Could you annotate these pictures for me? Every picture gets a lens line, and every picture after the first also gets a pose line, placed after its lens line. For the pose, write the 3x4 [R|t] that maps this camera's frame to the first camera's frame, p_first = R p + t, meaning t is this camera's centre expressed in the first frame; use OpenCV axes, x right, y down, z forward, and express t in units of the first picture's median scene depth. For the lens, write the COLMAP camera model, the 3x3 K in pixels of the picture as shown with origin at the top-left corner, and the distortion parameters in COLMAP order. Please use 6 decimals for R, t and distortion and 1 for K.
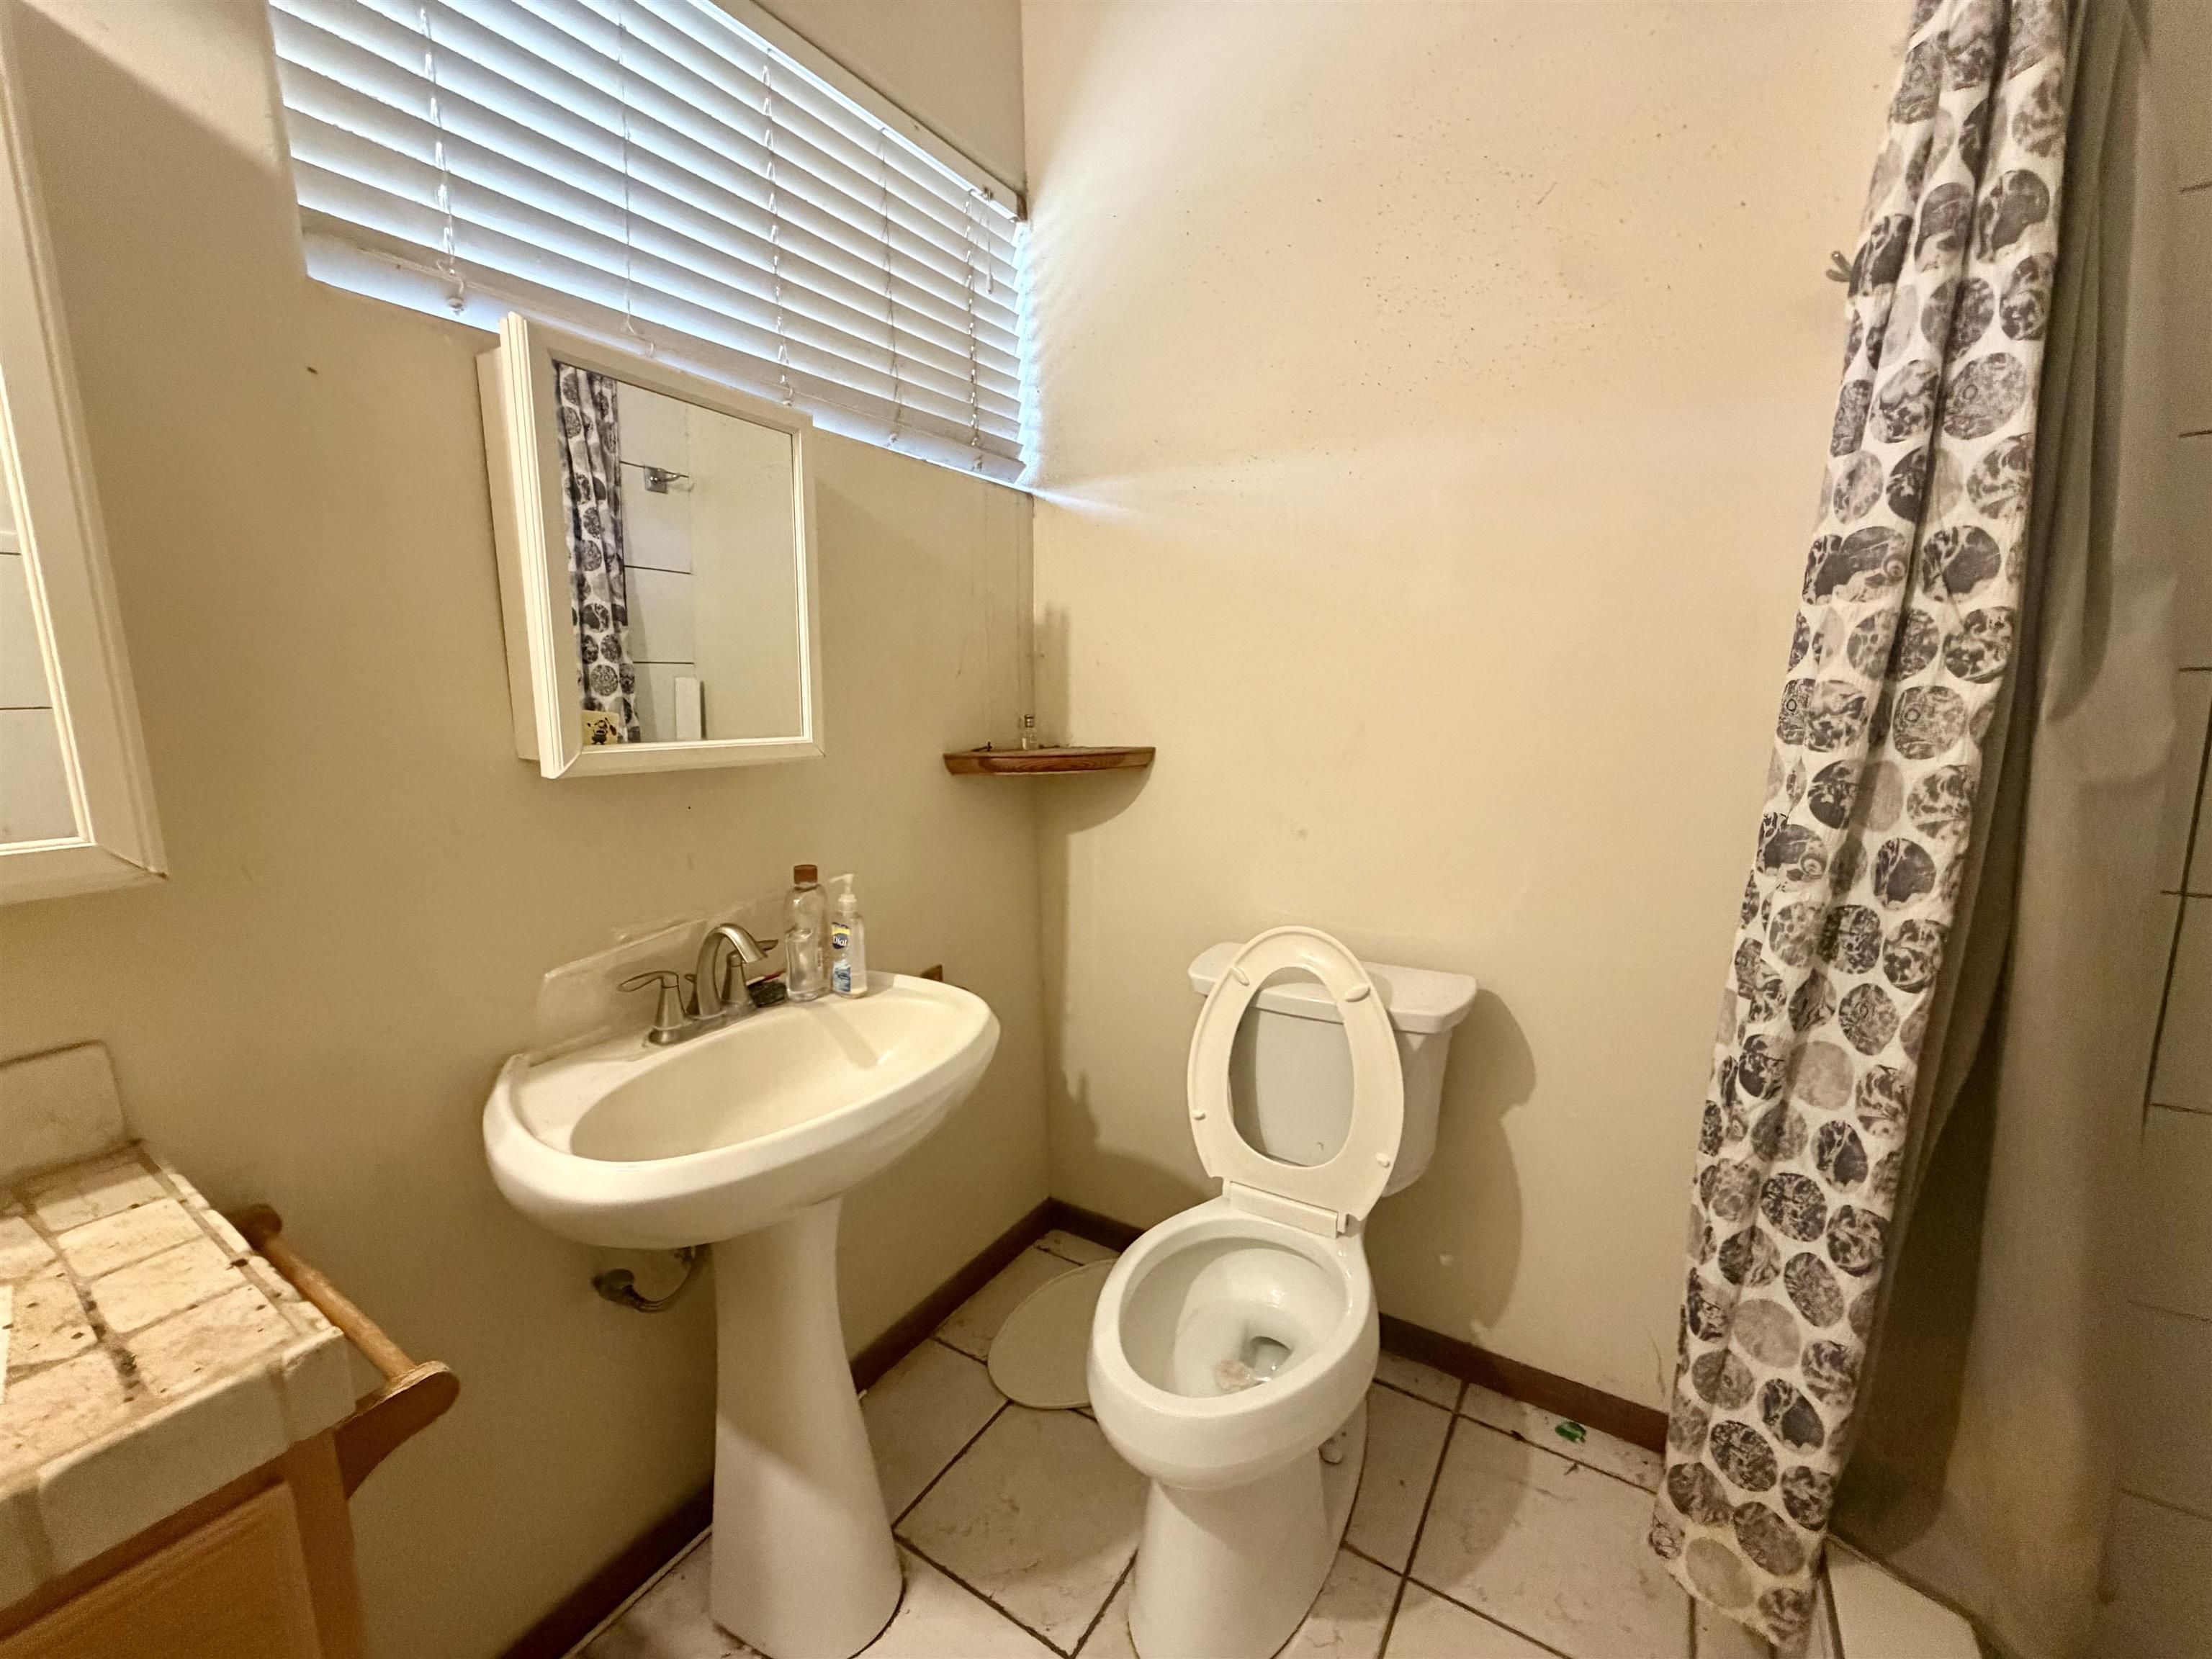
lens RADIAL K [[885.6, 0, 1099.6], [0, 885.6, 827.9], [0, 0, 1]] dist [-0.000808, 0.000392]
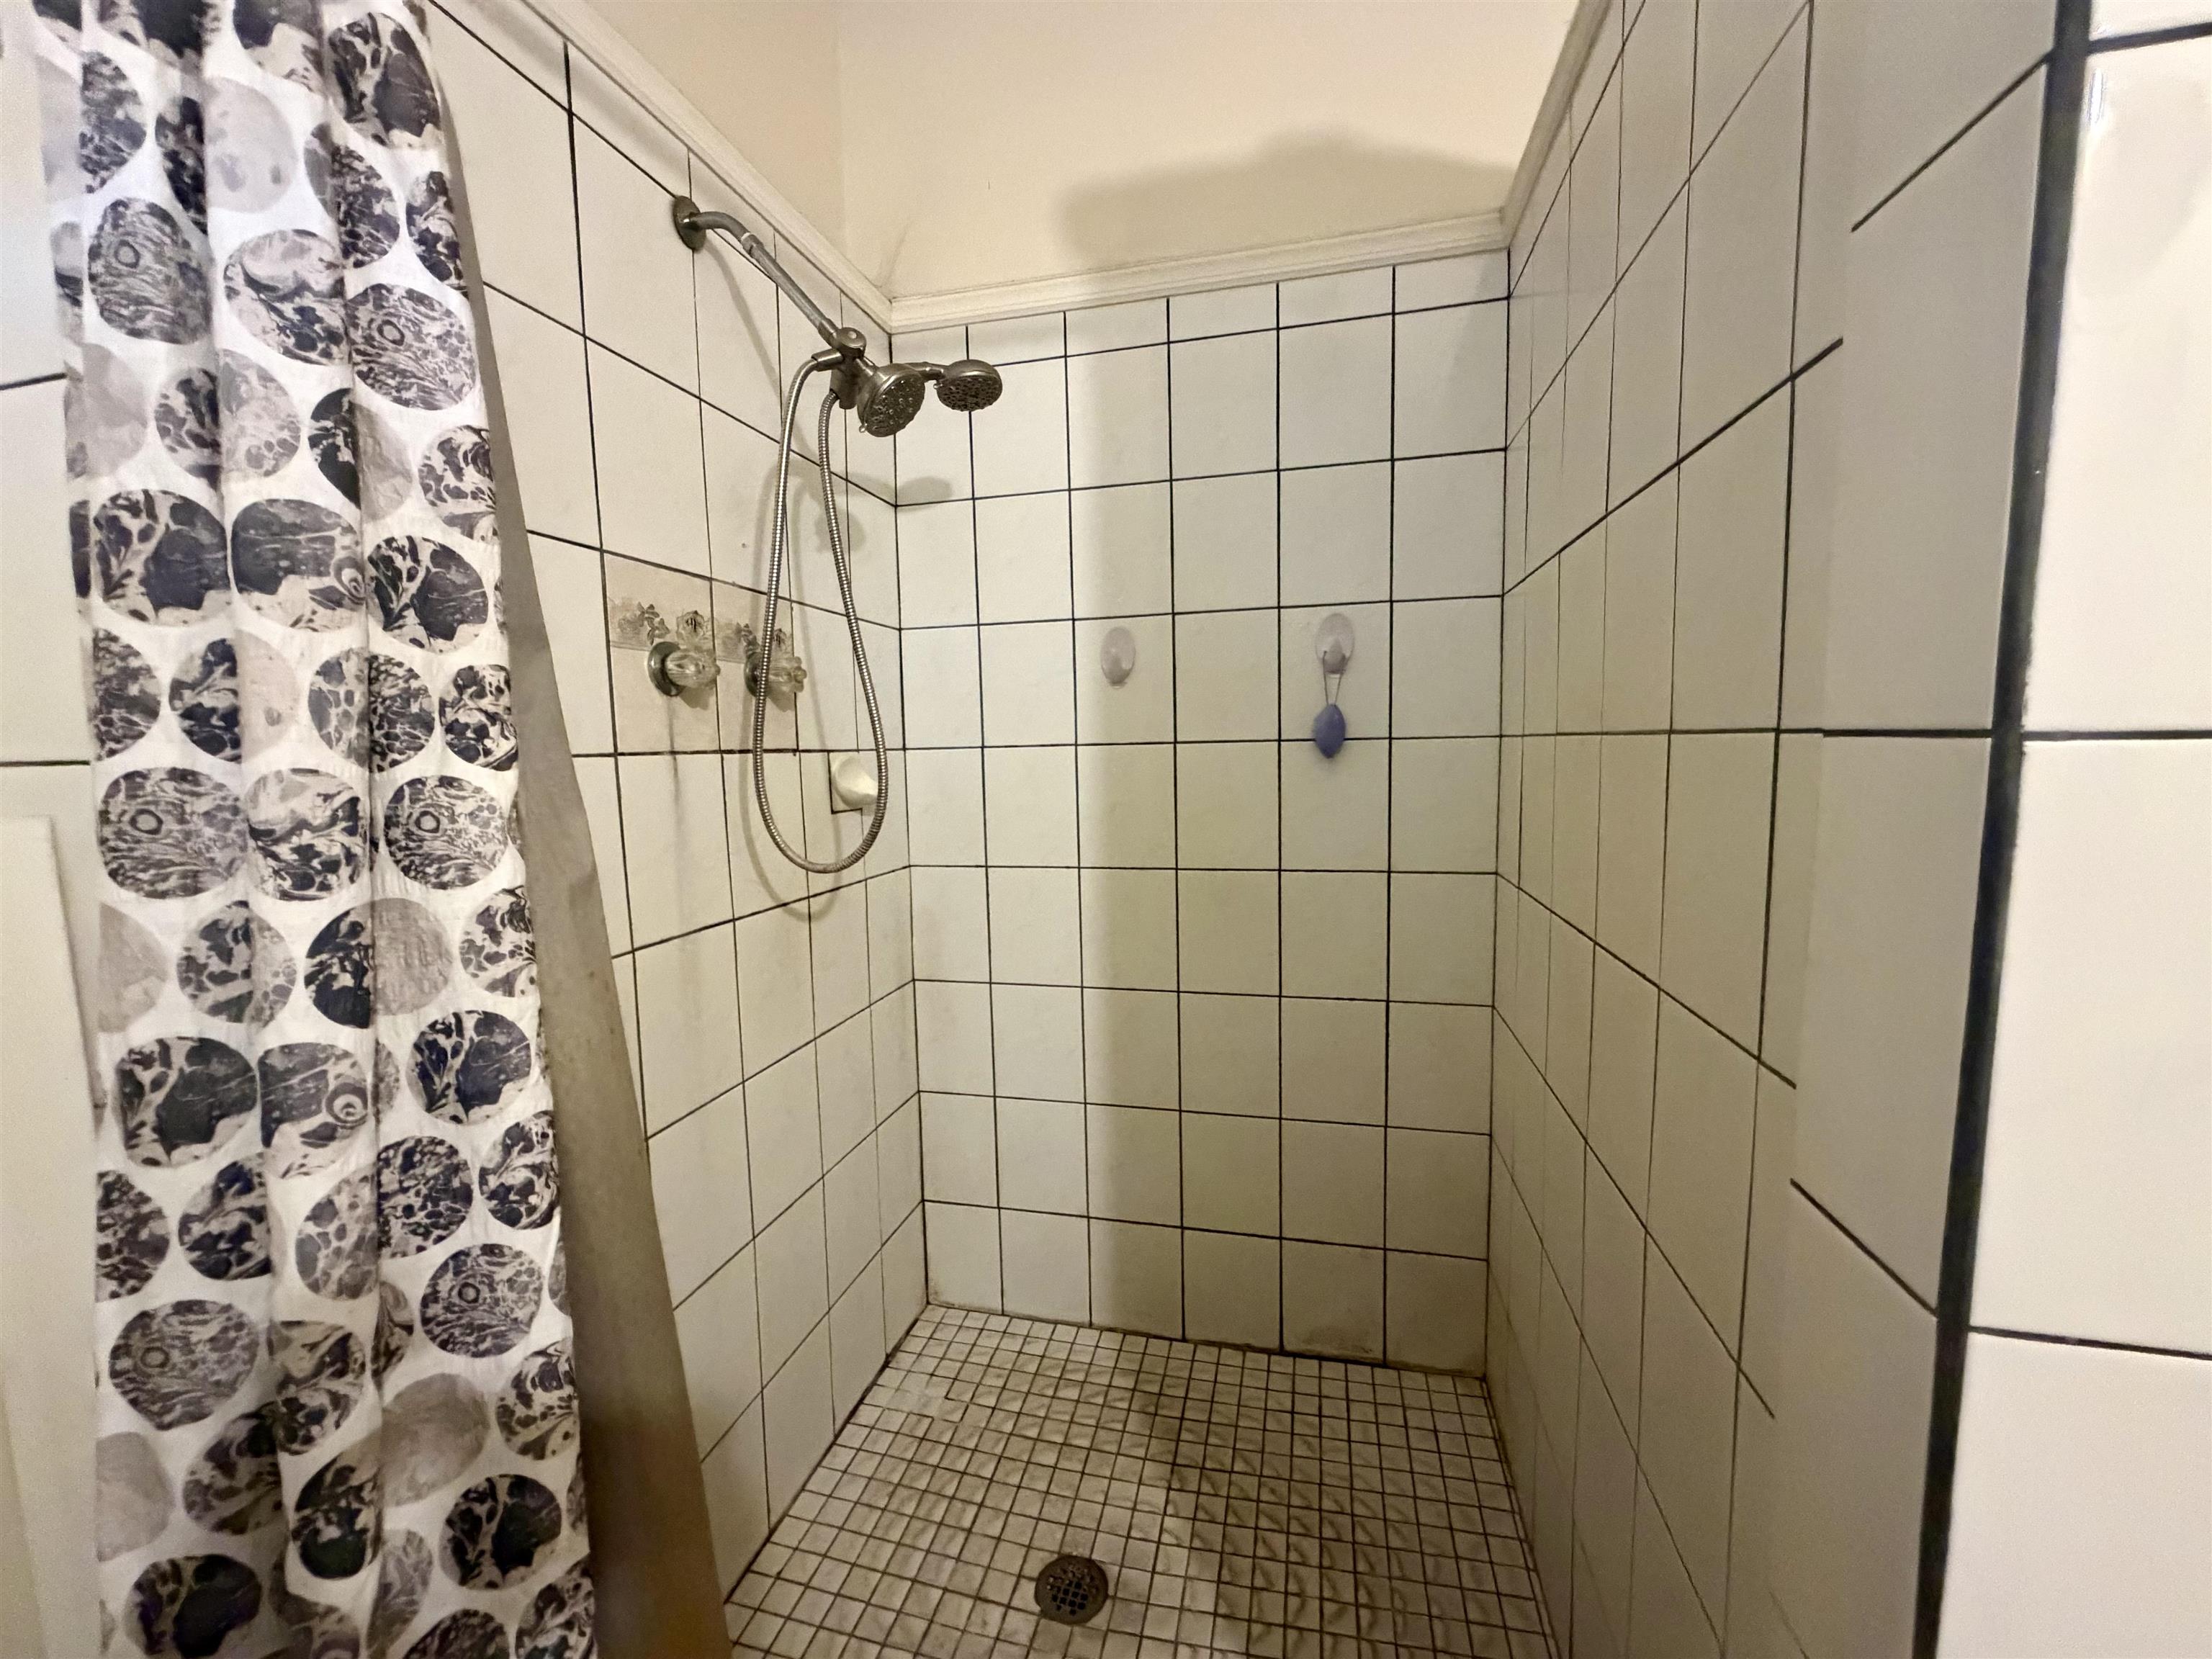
lens RADIAL K [[885.6, 0, 1101.6], [0, 885.6, 824.2], [0, 0, 1]] dist [-0.000808, 0.000392]
pose [[-0.324154, -0.065562, 0.943730, 0.162816], [0.169750, 0.977373, 0.126205, -0.123442], [-0.930650, 0.201108, -0.305690, 0.743578]]
